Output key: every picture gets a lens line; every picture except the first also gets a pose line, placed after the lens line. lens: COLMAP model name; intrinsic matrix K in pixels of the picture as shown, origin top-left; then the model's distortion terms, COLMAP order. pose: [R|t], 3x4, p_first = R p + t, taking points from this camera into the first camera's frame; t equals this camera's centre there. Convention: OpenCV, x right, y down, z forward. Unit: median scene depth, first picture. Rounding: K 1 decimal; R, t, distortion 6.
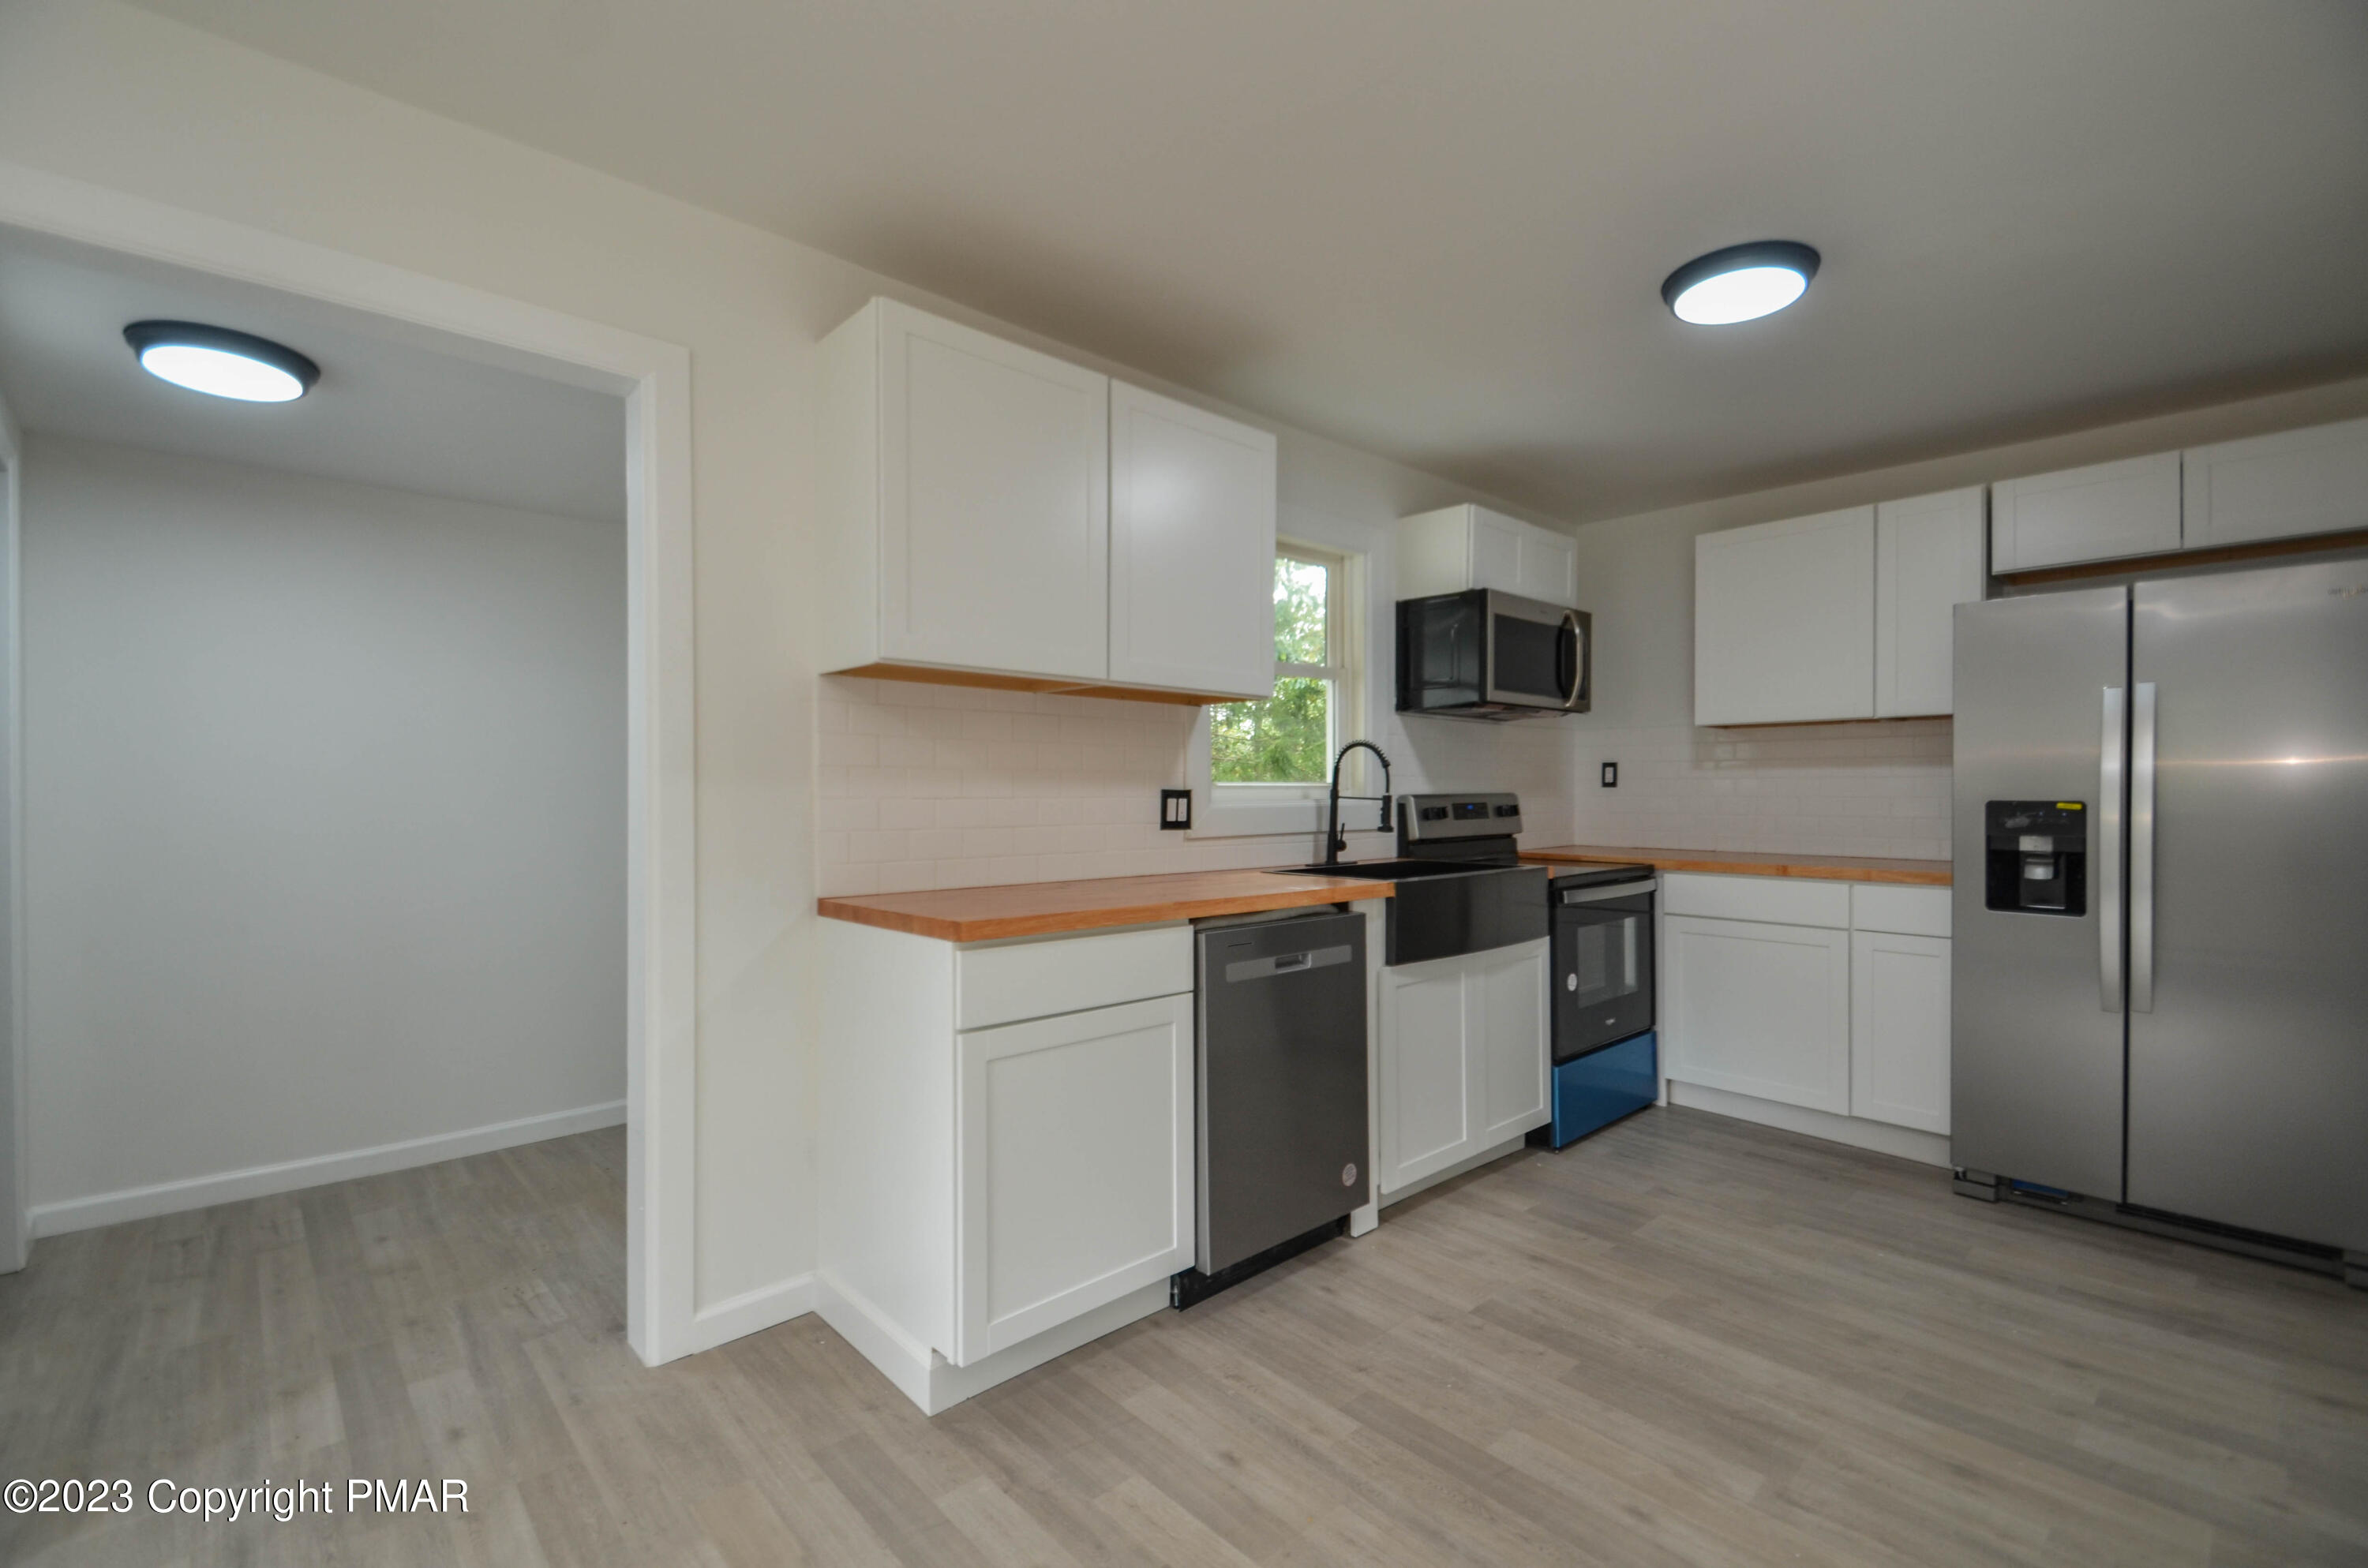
lens RADIAL K [[1043.0, 0, 1142.2], [0, 1043.0, 789.2], [0, 0, 1]] dist [0.015254, -0.010753]
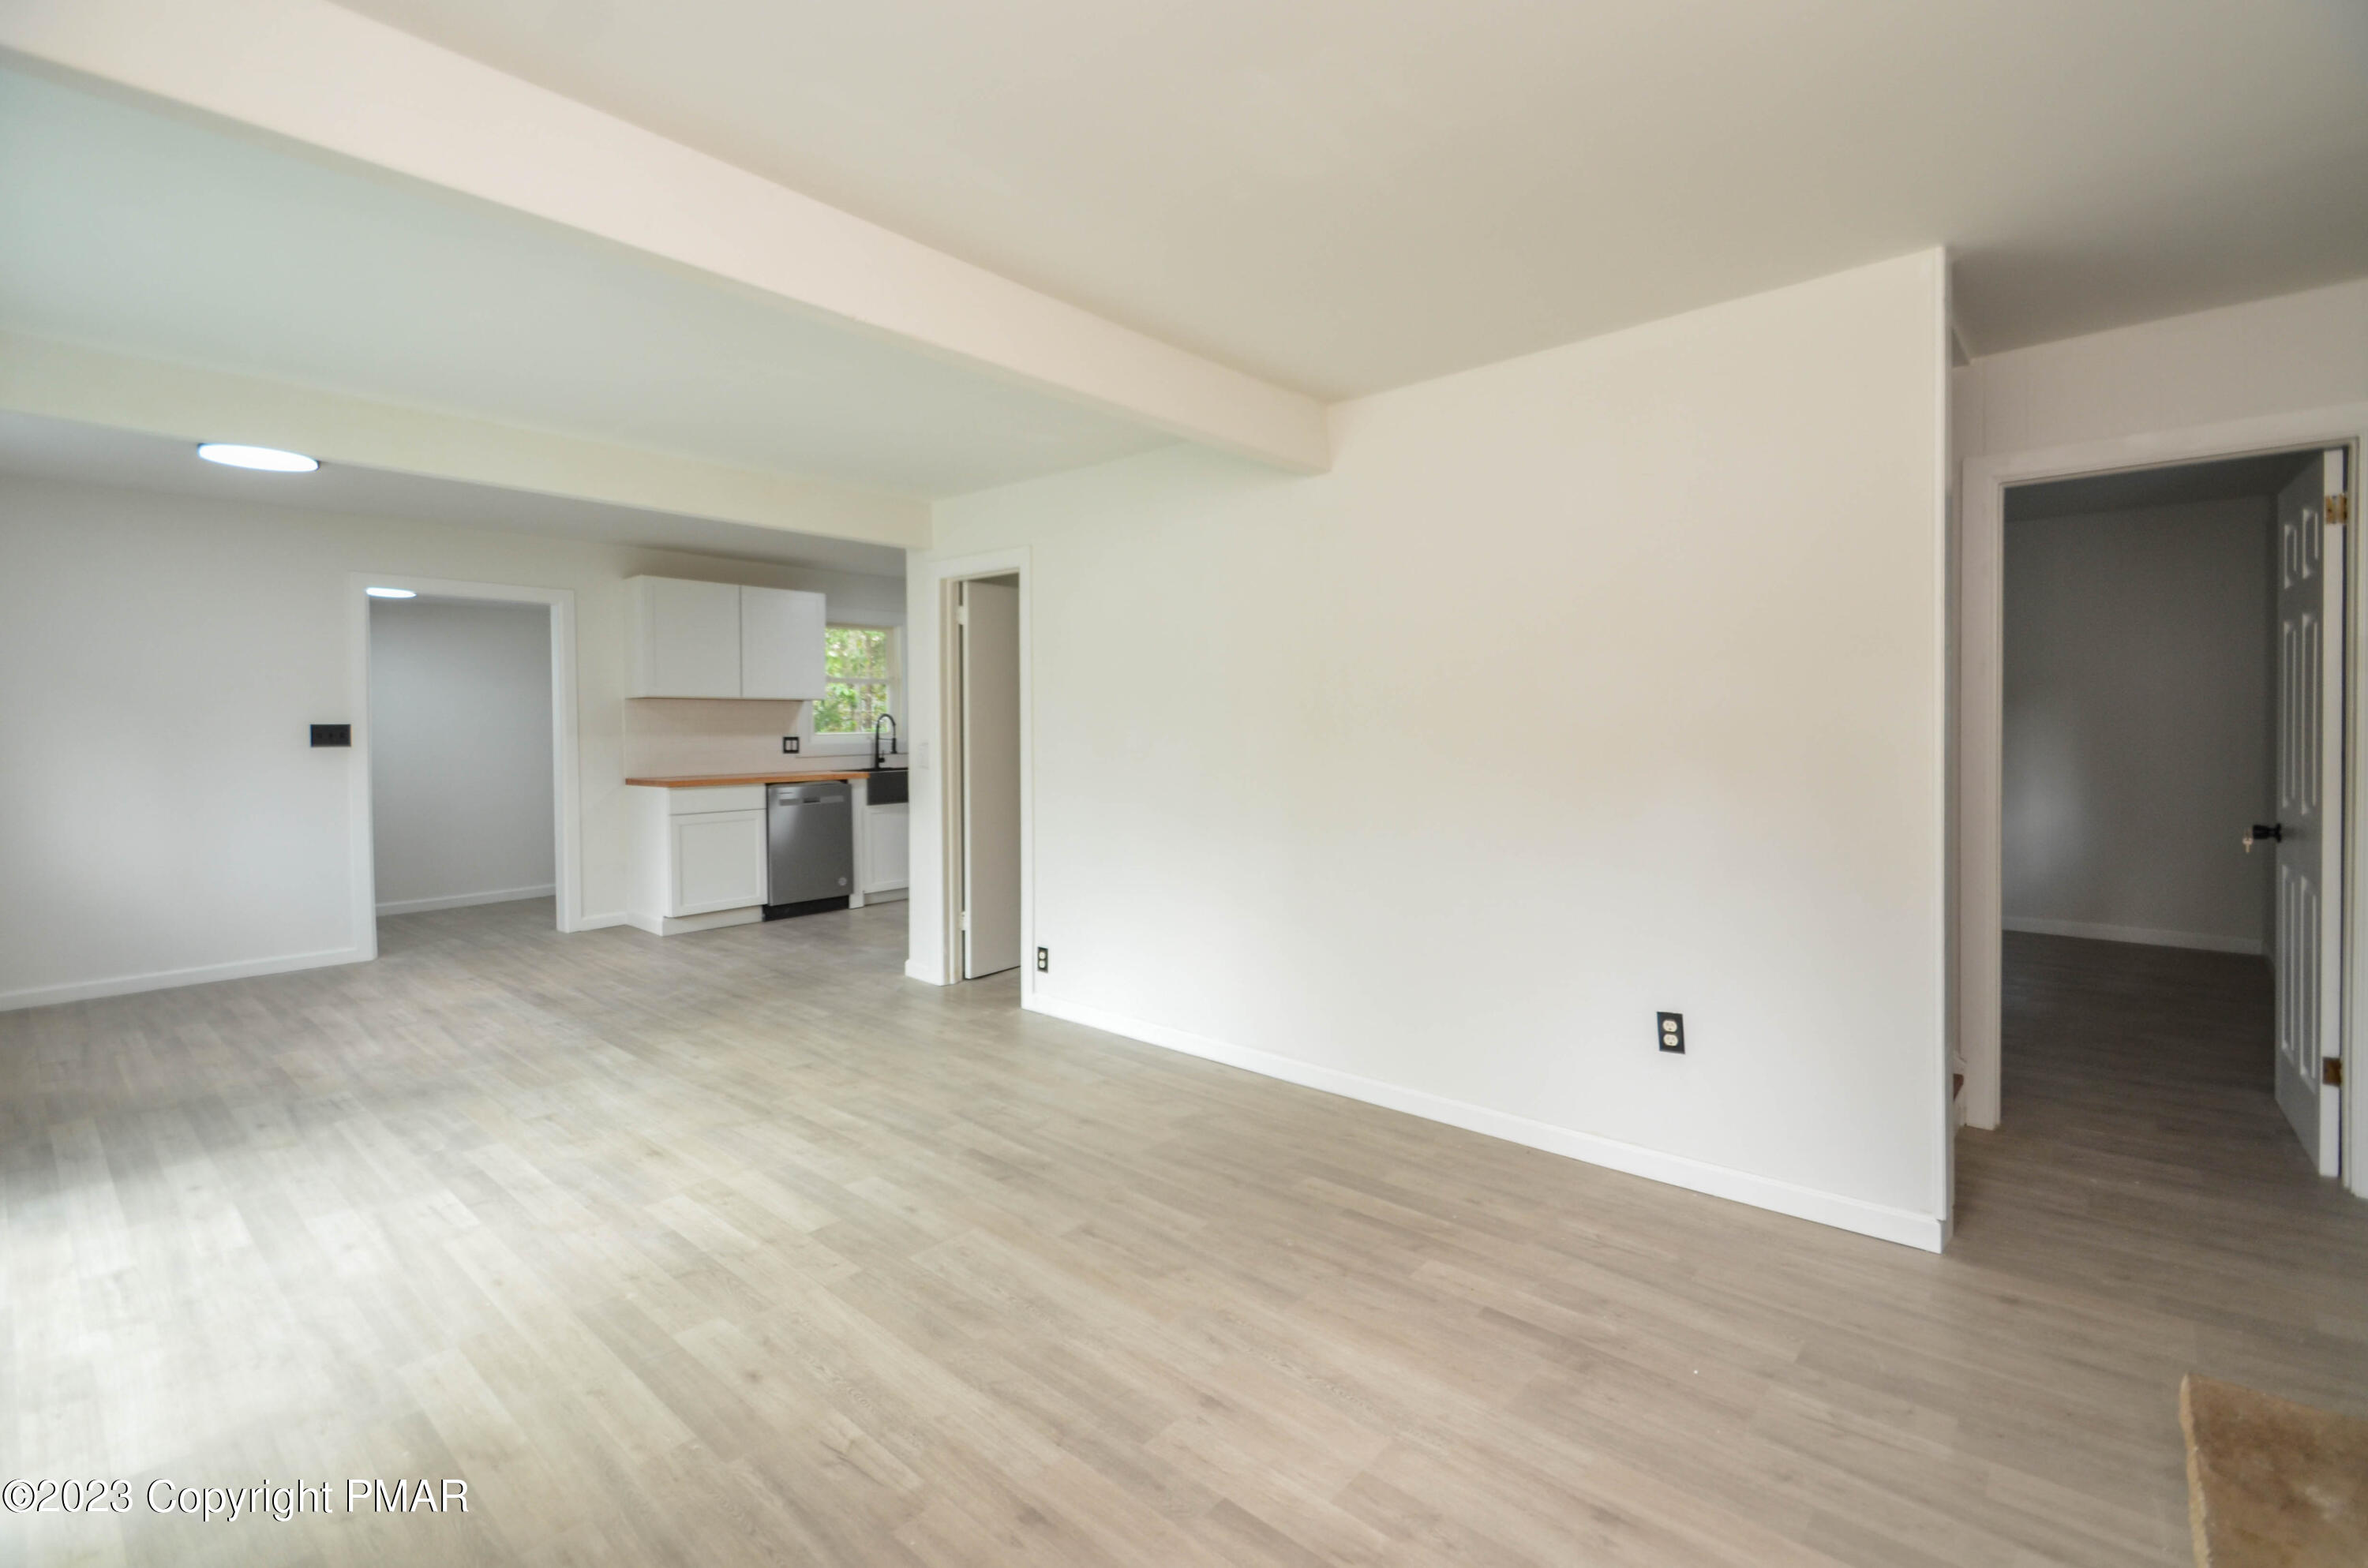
lens RADIAL K [[1092.9, 0, 1183.4], [0, 1092.9, 734.7], [0, 0, 1]] dist [0.001693, -0.008813]
pose [[0.996611, -0.013638, 0.081121, 0.948581], [0.013142, 0.999892, 0.006647, -0.012406], [-0.081203, -0.005558, 0.996682, -2.066388]]
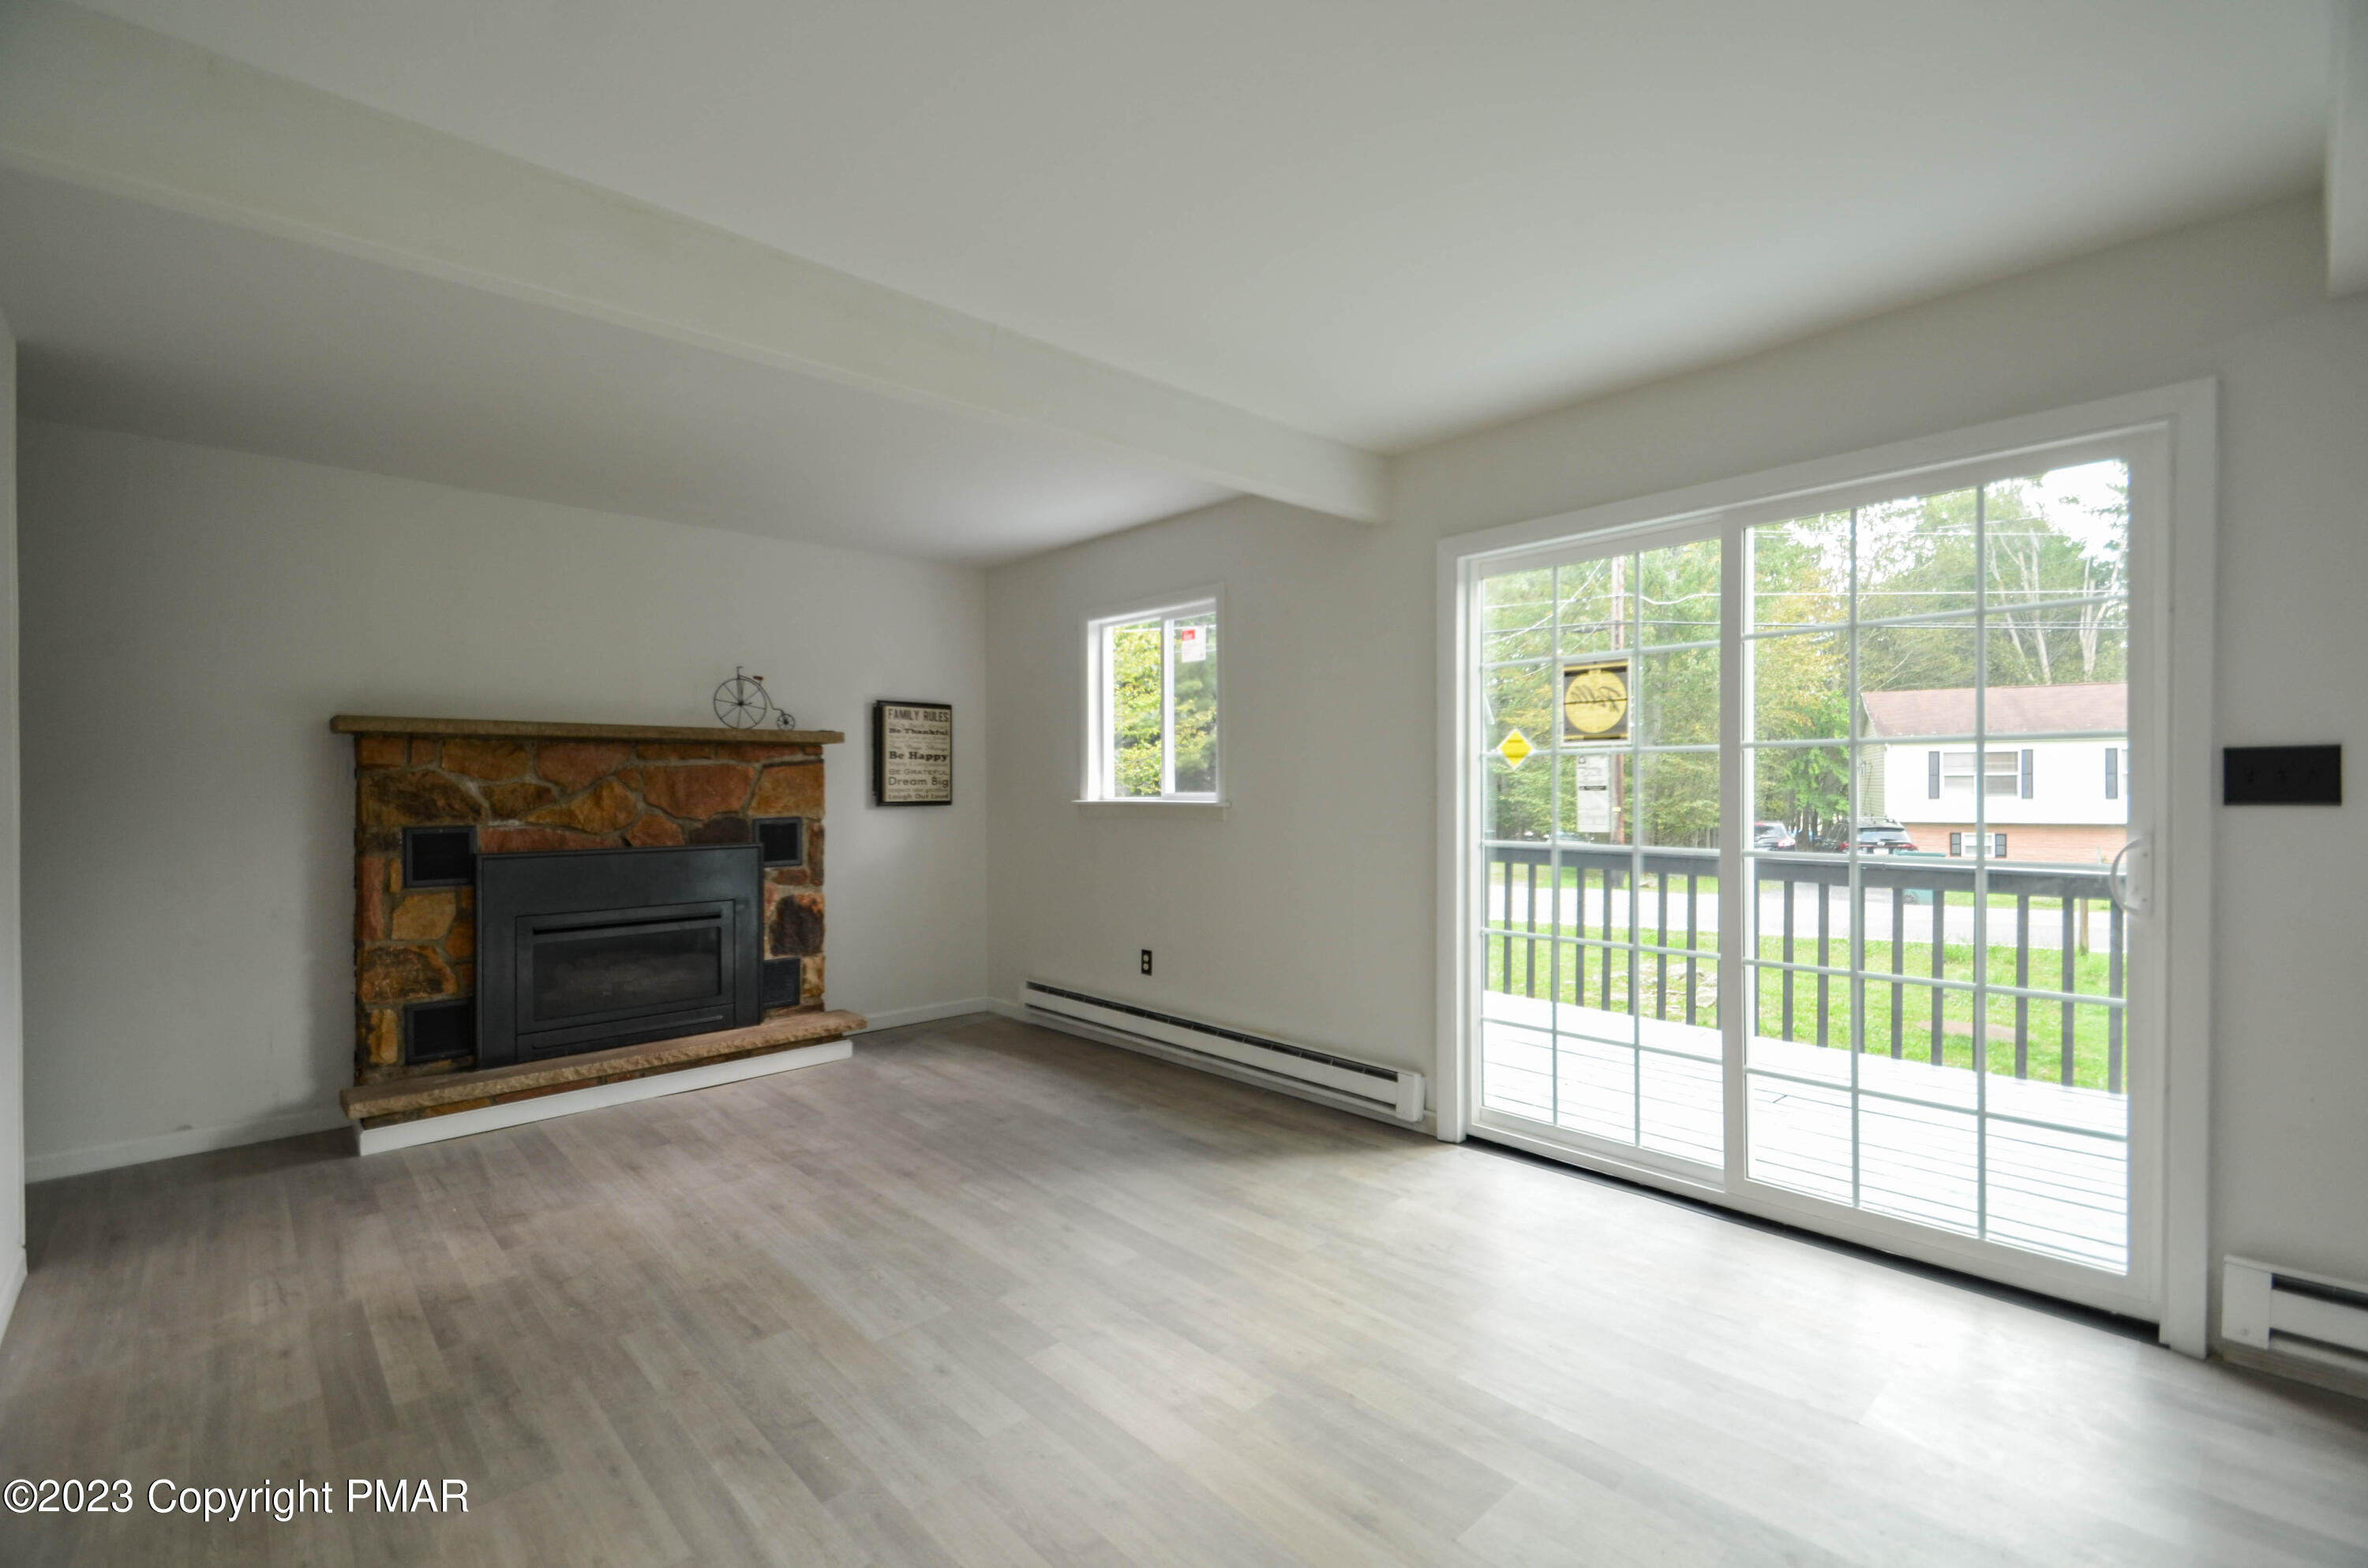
lens RADIAL K [[1037.4, 0, 1191.8], [0, 1037.4, 797.3], [0, 0, 1]] dist [0.029990, -0.020727]
pose [[-0.999980, -0.000759, -0.006336, 0.507810], [-0.000881, 0.999814, 0.019274, -0.020763], [0.006320, 0.019279, -0.999794, 0.156443]]
